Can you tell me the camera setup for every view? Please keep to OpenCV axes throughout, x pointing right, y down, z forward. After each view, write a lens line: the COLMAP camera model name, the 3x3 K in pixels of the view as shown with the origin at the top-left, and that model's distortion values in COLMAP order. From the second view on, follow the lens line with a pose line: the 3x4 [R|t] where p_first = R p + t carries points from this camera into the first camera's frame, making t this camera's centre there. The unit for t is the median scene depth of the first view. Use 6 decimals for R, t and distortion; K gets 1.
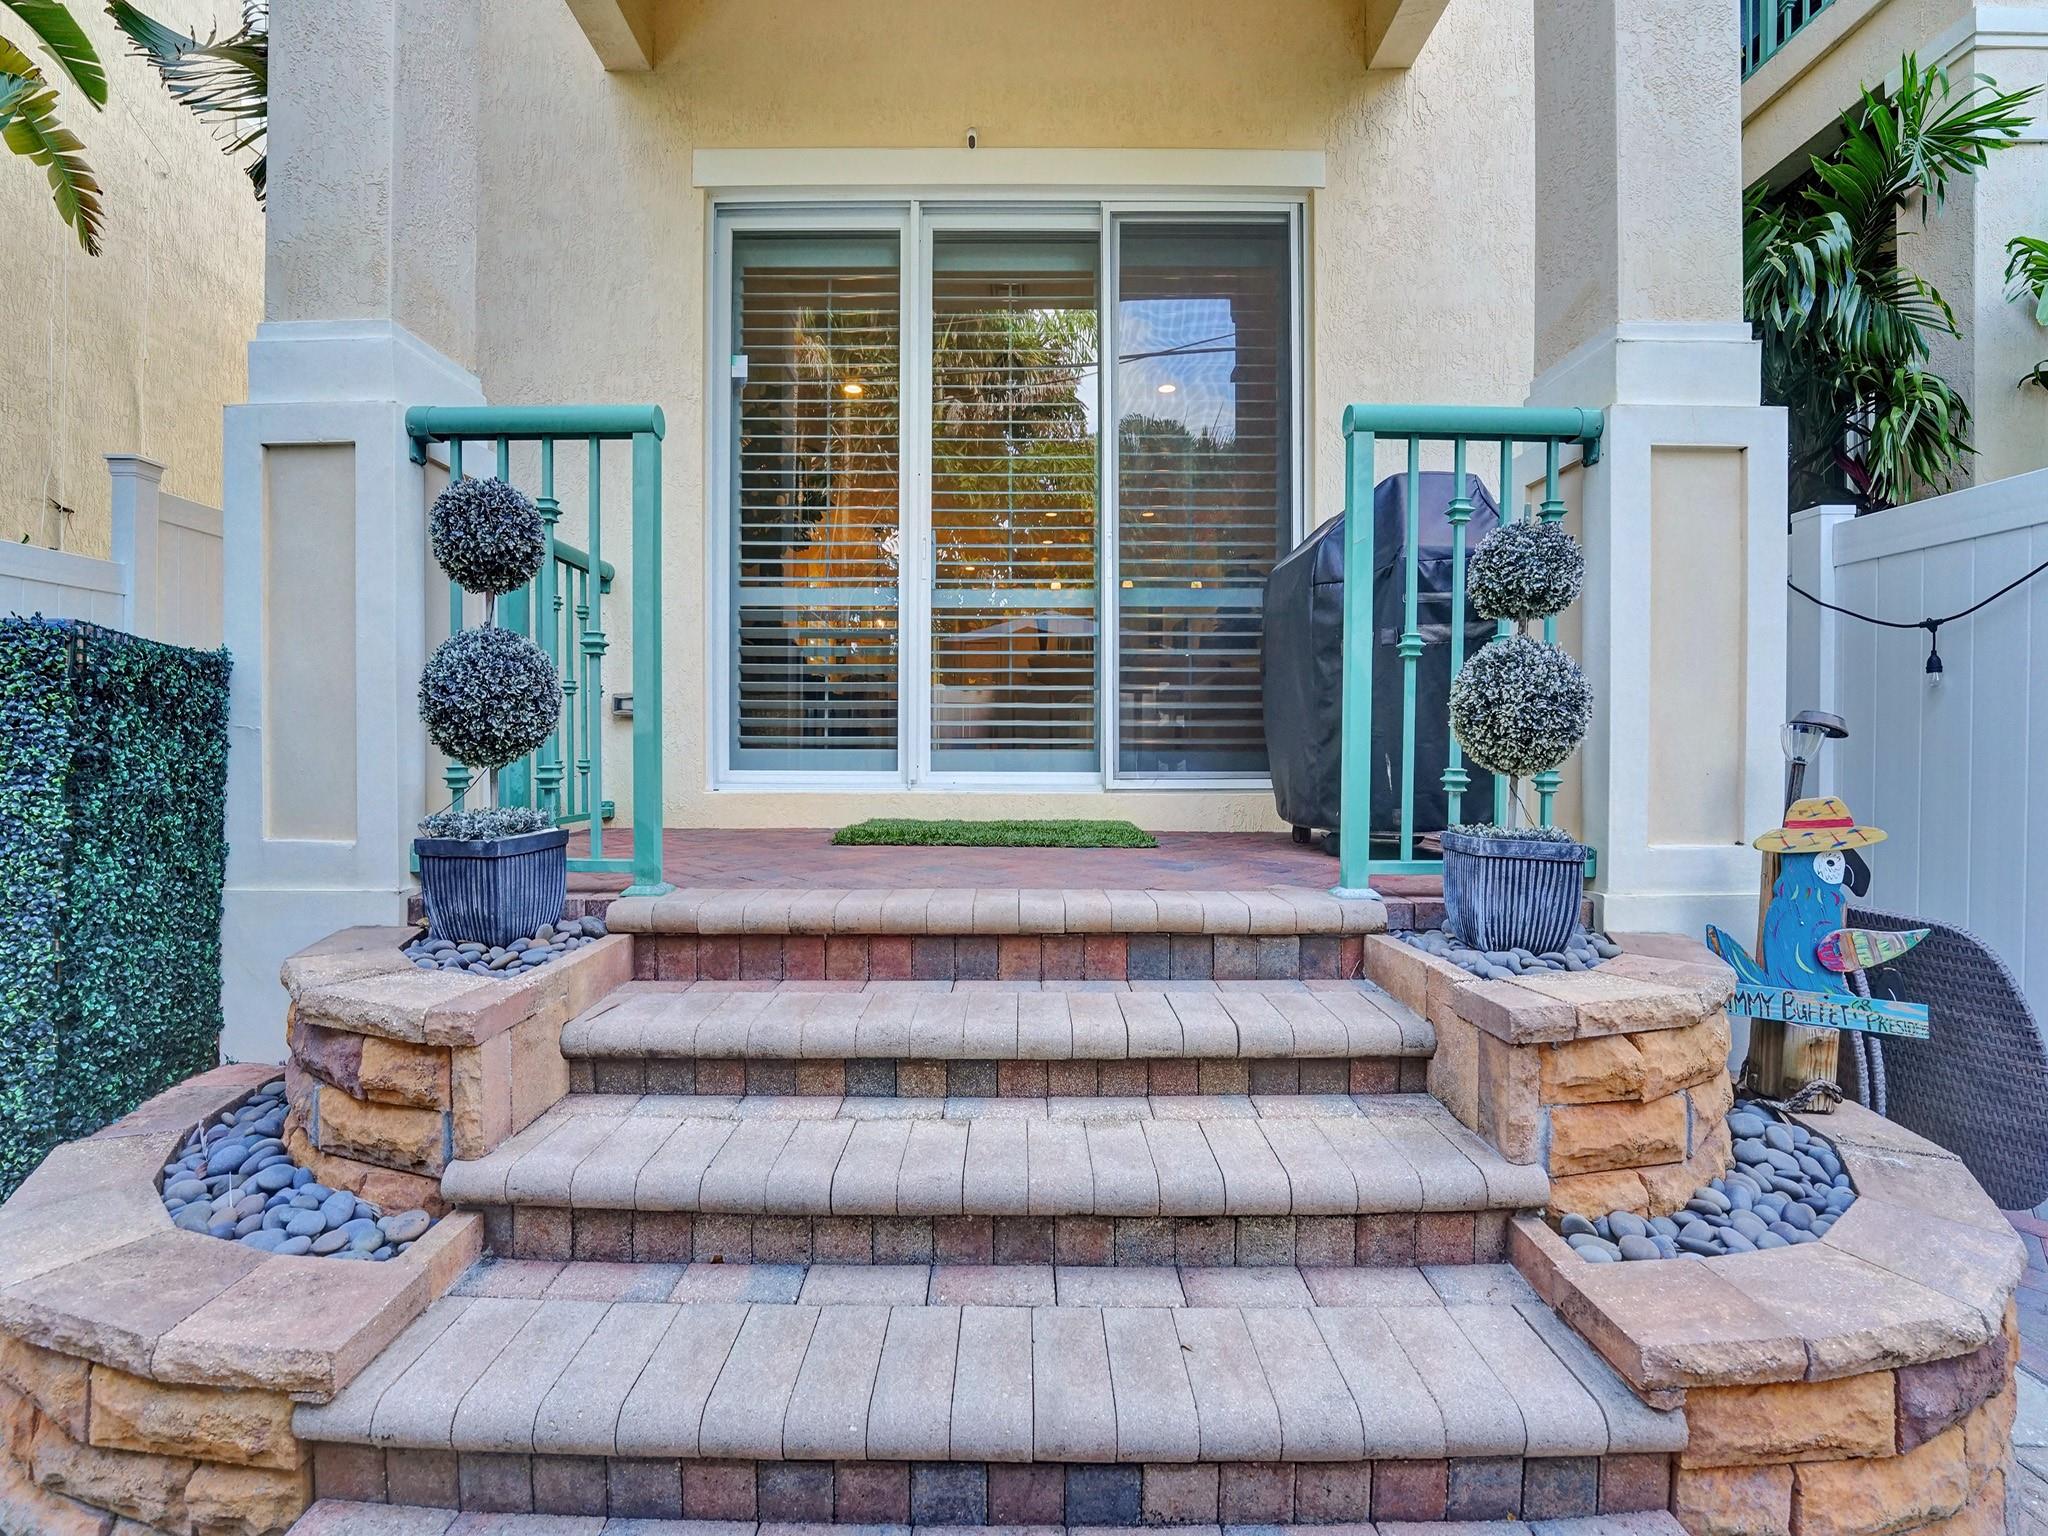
lens RADIAL K [[870.4, 0, 1023.6], [0, 870.4, 753.7], [0, 0, 1]] dist [-0.026237, 0.000240]
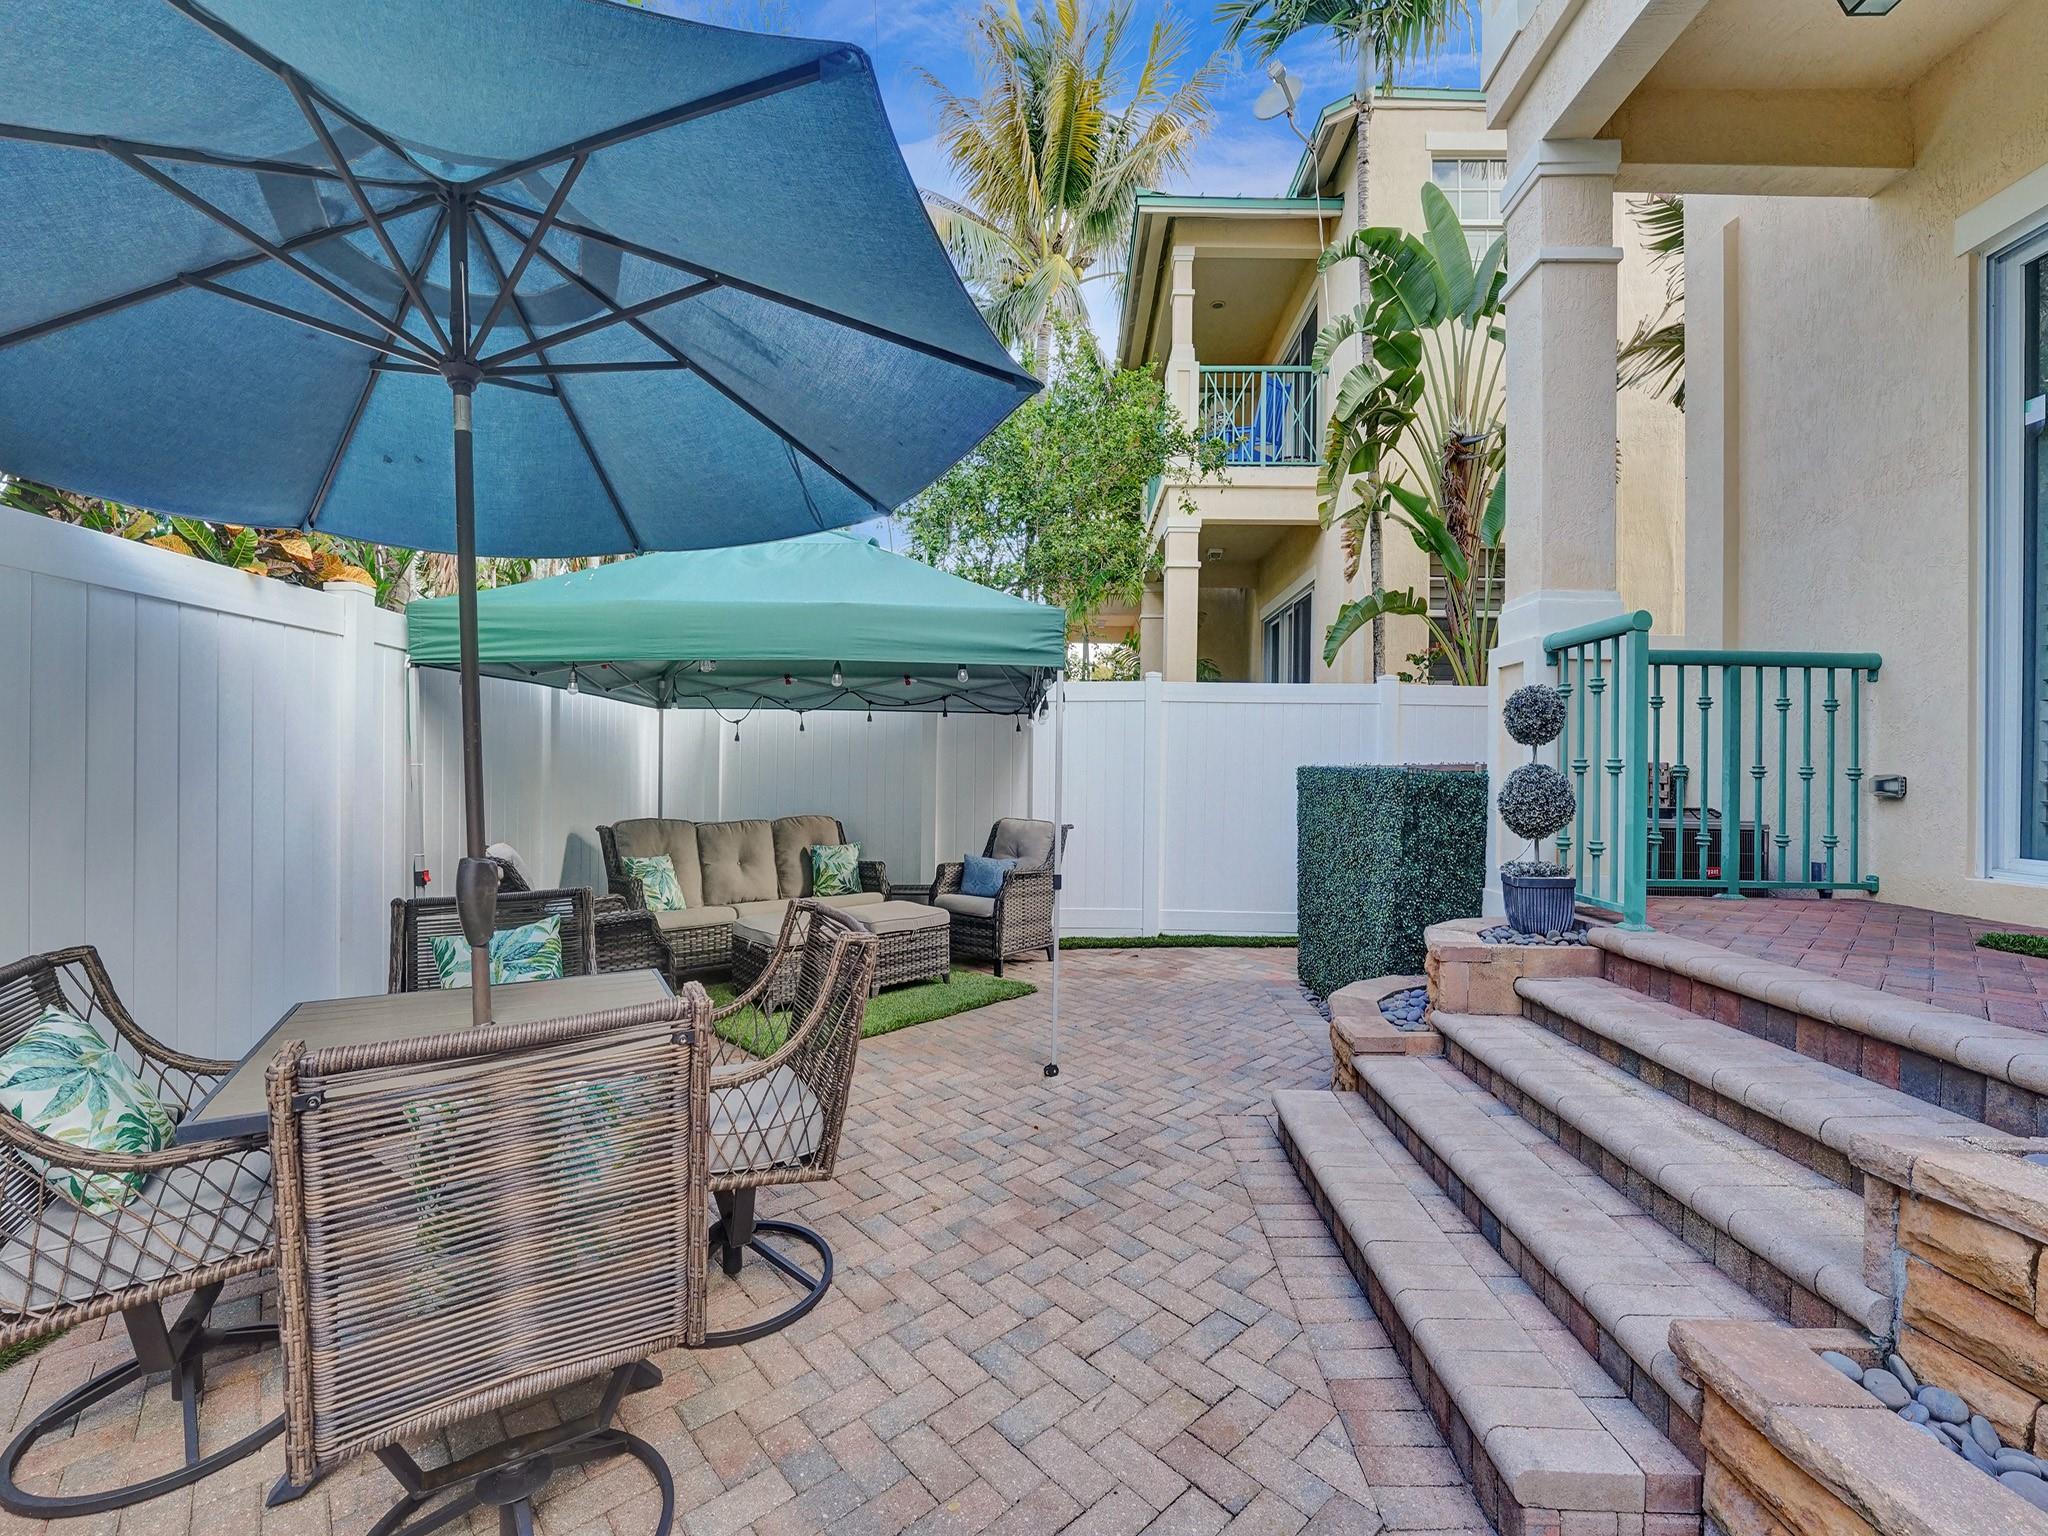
lens RADIAL K [[860.7, 0, 1021.1], [0, 860.7, 776.0], [0, 0, 1]] dist [-0.025729, 0.000538]
pose [[-0.049074, 0.005246, -0.998781, 1.200322], [-0.022382, 0.999729, 0.006351, -0.101994], [0.998544, 0.022666, -0.048943, -0.012934]]
